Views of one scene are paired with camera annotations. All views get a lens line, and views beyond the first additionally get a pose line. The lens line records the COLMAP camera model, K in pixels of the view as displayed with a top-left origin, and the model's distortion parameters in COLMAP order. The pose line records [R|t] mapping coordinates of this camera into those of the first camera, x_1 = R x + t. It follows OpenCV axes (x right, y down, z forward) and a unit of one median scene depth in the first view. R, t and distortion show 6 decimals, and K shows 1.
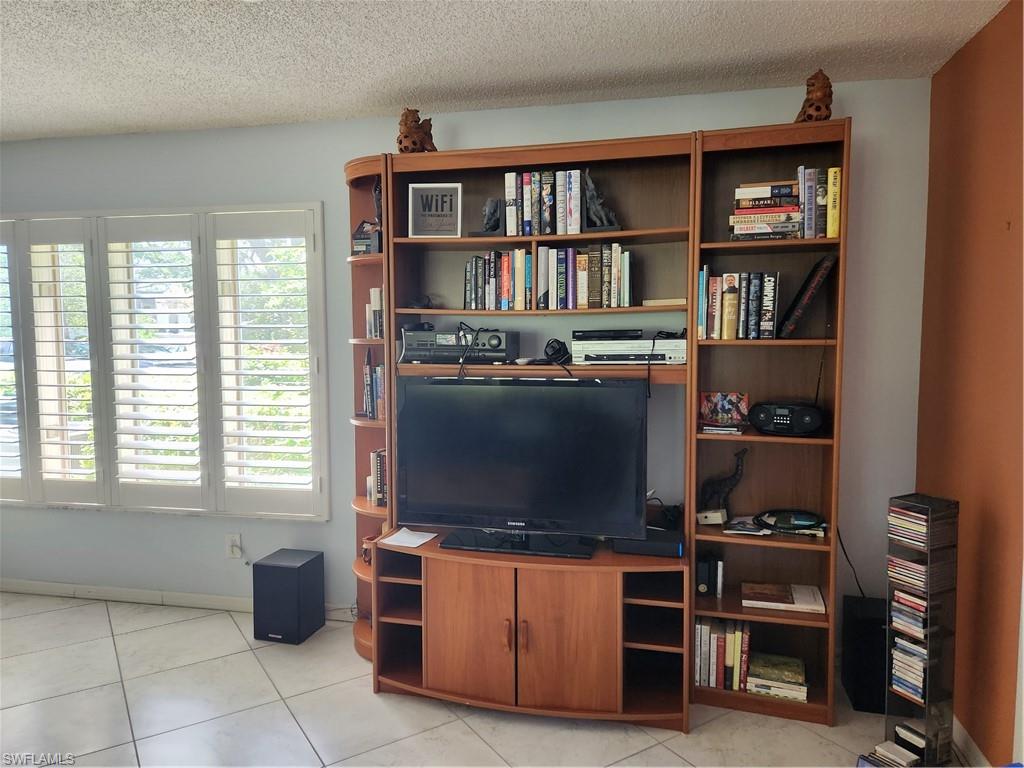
lens RADIAL K [[696.5, 0, 512.9], [0, 696.5, 376.5], [0, 0, 1]] dist [0.023388, -0.004284]
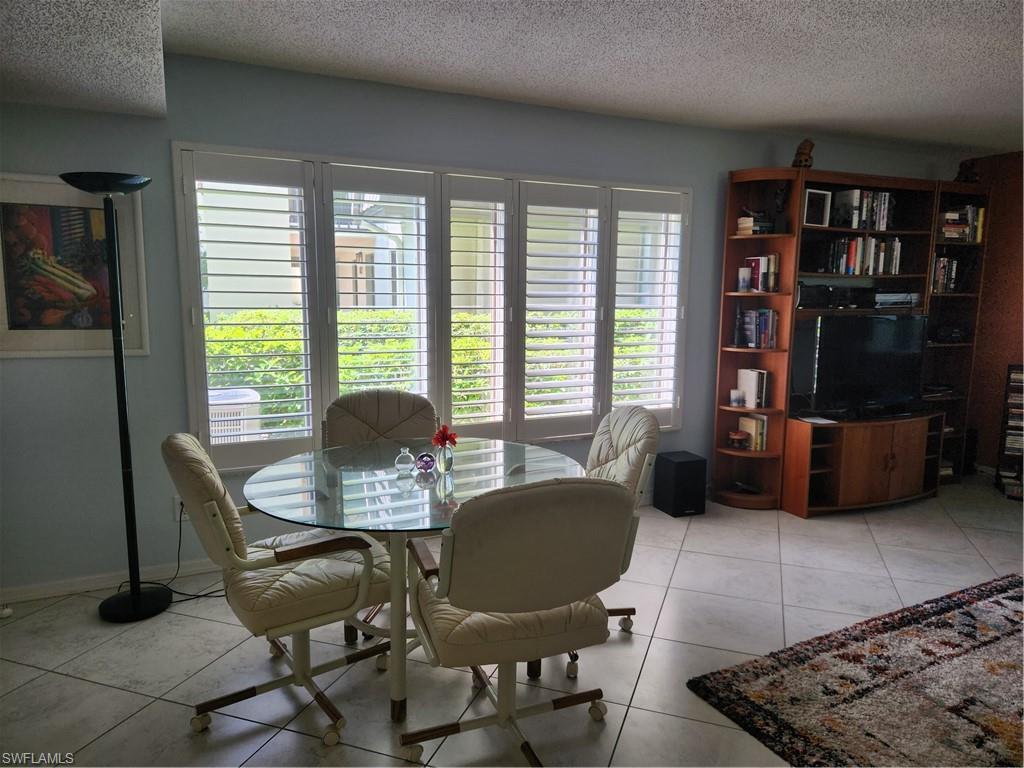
lens RADIAL K [[681.3, 0, 518.8], [0, 681.3, 386.2], [0, 0, 1]] dist [0.004733, -0.015491]
pose [[0.805350, -0.075136, 0.588018, -1.618945], [0.033192, 0.996094, 0.081819, 0.008874], [-0.591869, -0.046375, 0.804699, 0.170475]]
